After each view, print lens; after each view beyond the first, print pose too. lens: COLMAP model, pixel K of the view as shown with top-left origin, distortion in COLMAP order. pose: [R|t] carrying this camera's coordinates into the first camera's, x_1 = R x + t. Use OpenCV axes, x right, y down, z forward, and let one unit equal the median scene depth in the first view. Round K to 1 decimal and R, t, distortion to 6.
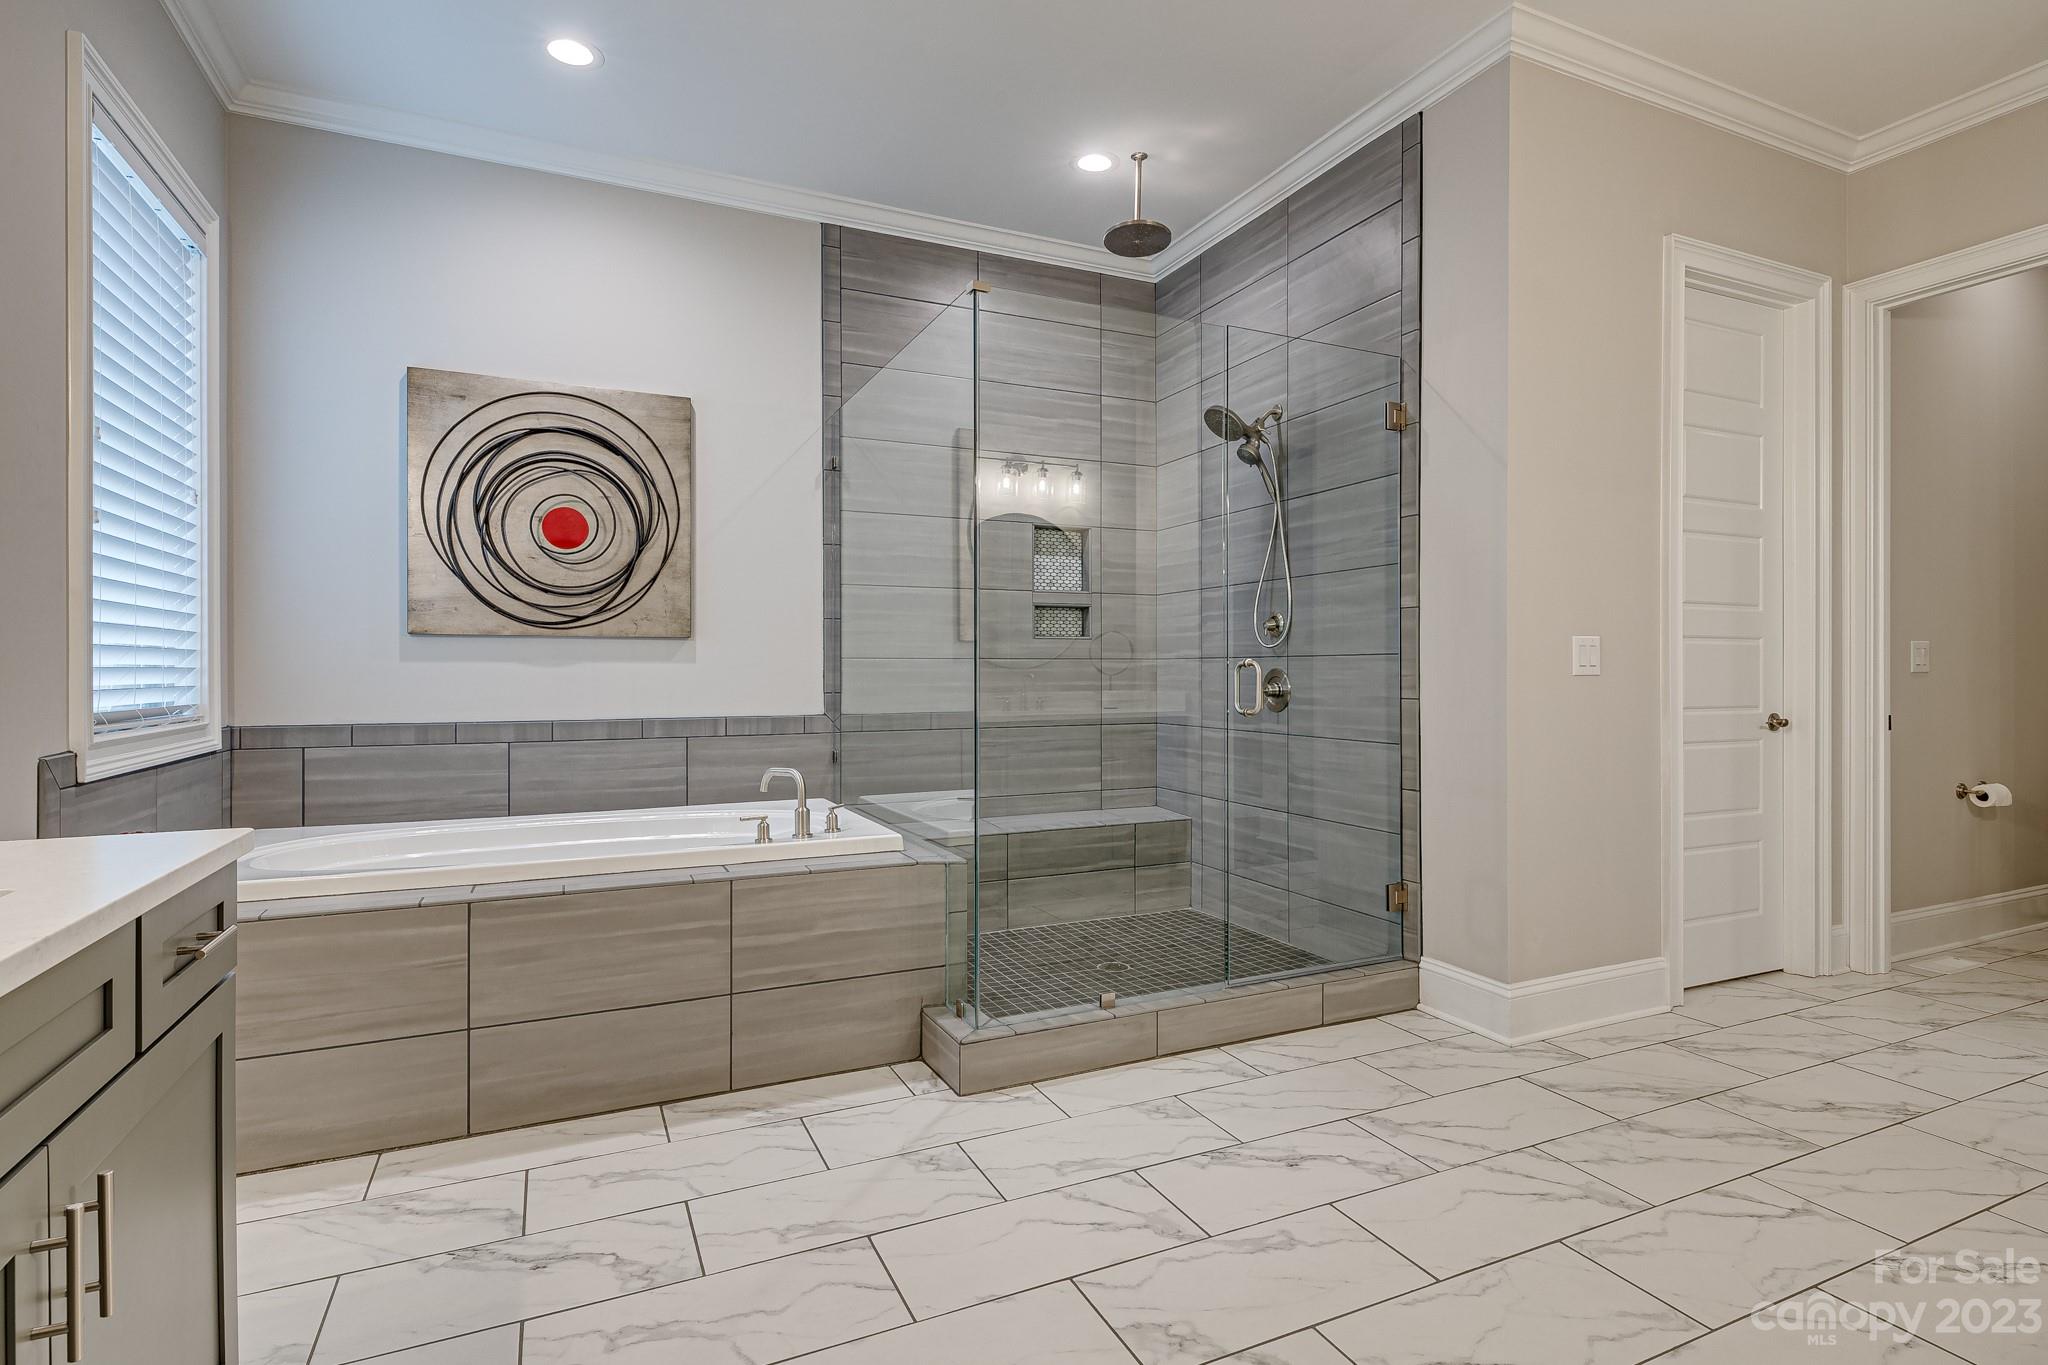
lens RADIAL K [[1029.7, 0, 1079.8], [0, 1029.7, 666.6], [0, 0, 1]] dist [0.016069, -0.006281]
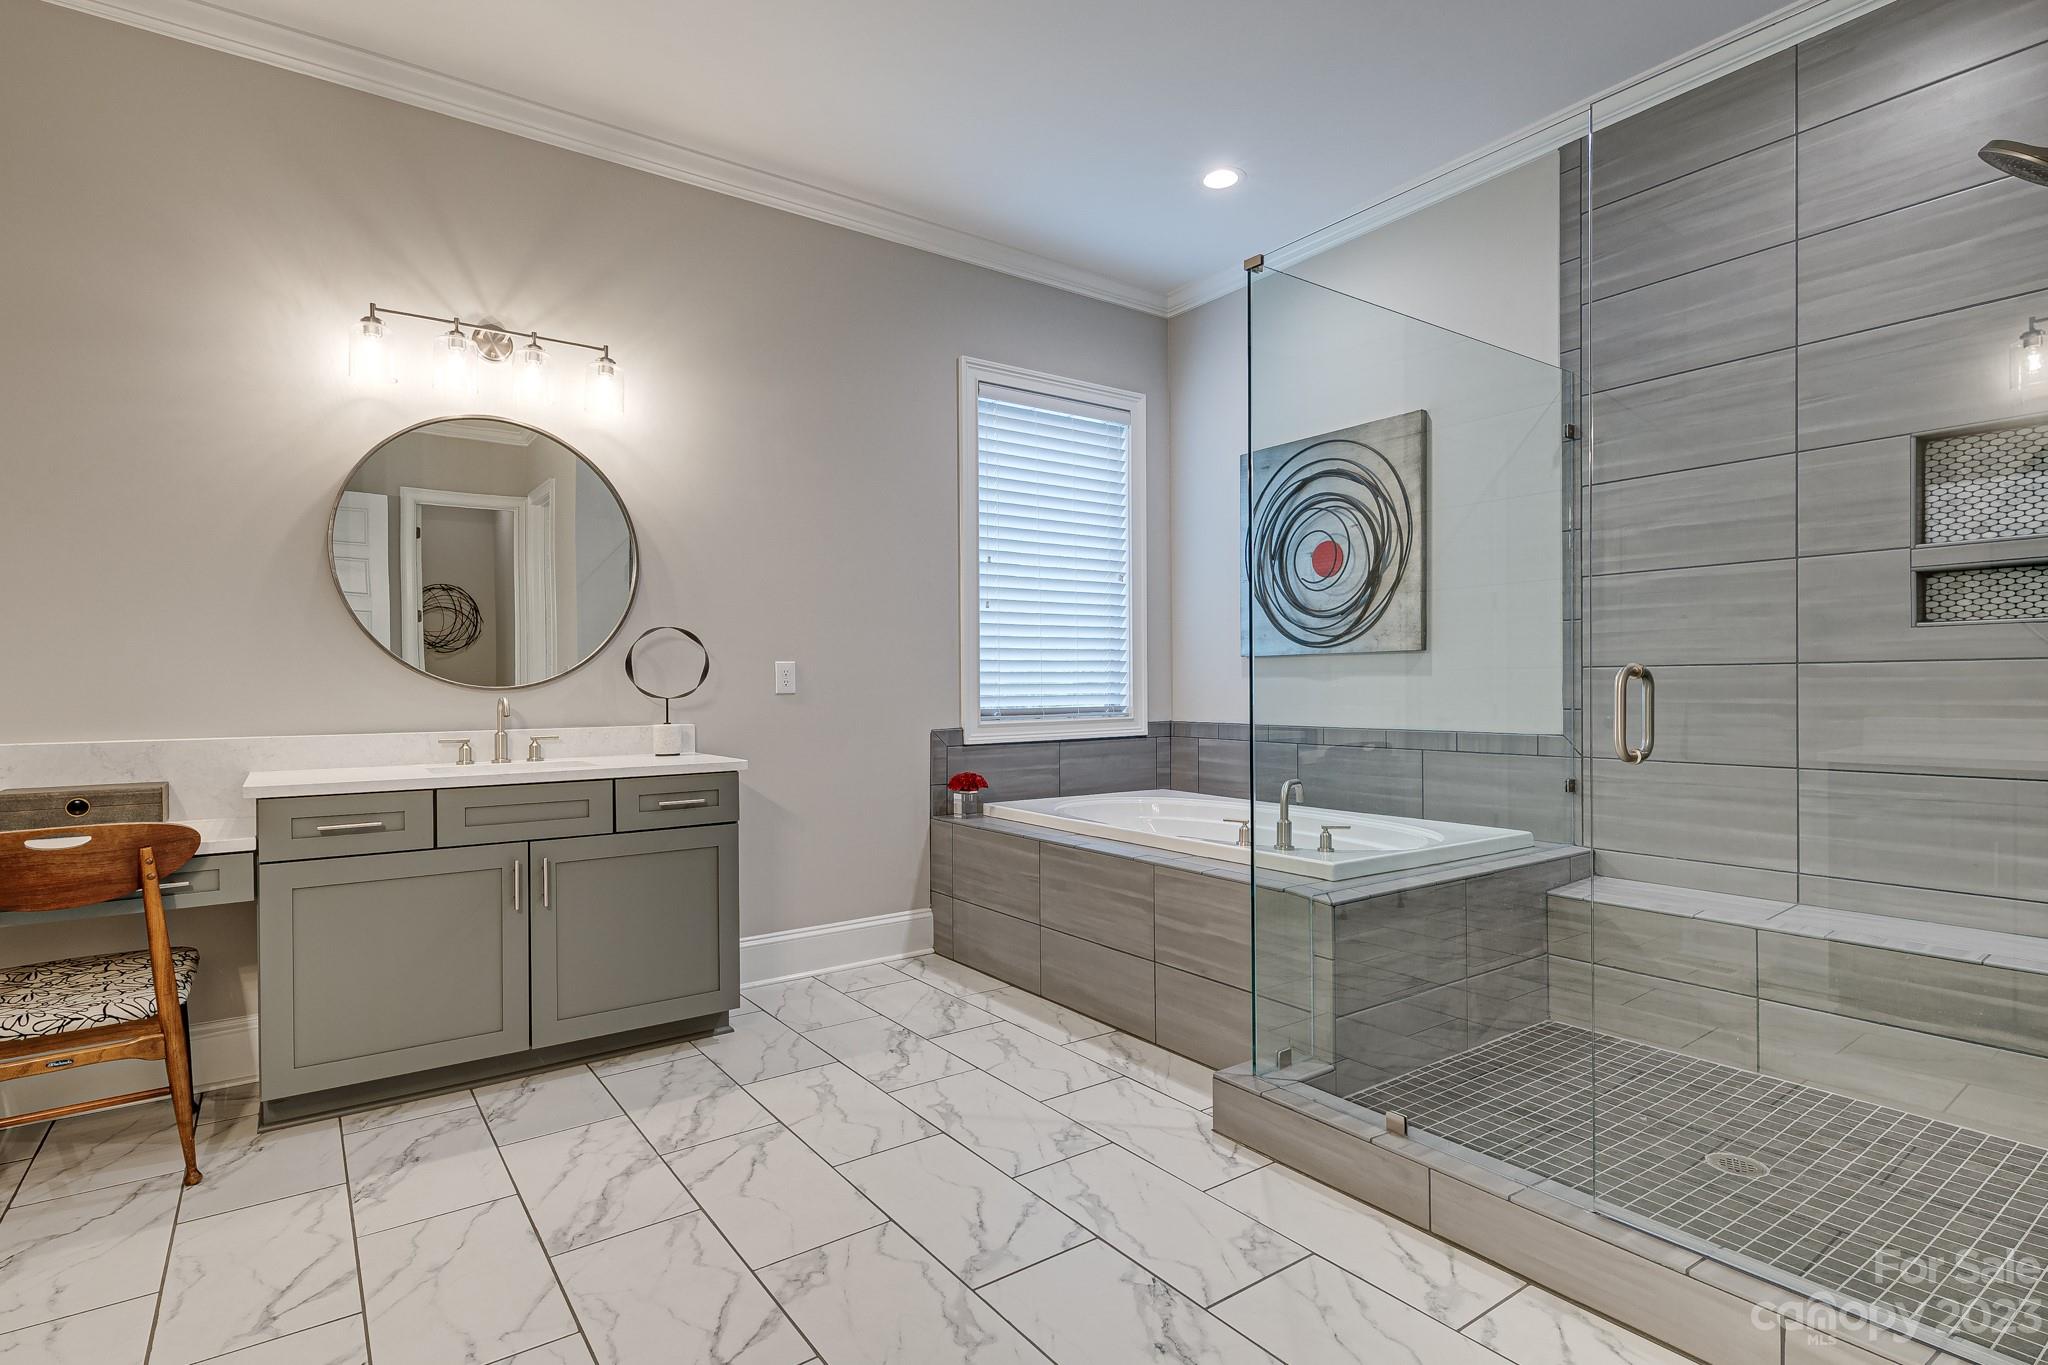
lens RADIAL K [[1029.7, 0, 1034.9], [0, 1029.7, 687.5], [0, 0, 1]] dist [0.016069, -0.006281]
pose [[0.164423, 0.002149, -0.986388, 0.672714], [0.011834, 0.999921, 0.004152, -0.000685], [0.986319, -0.012356, 0.164385, 0.573555]]
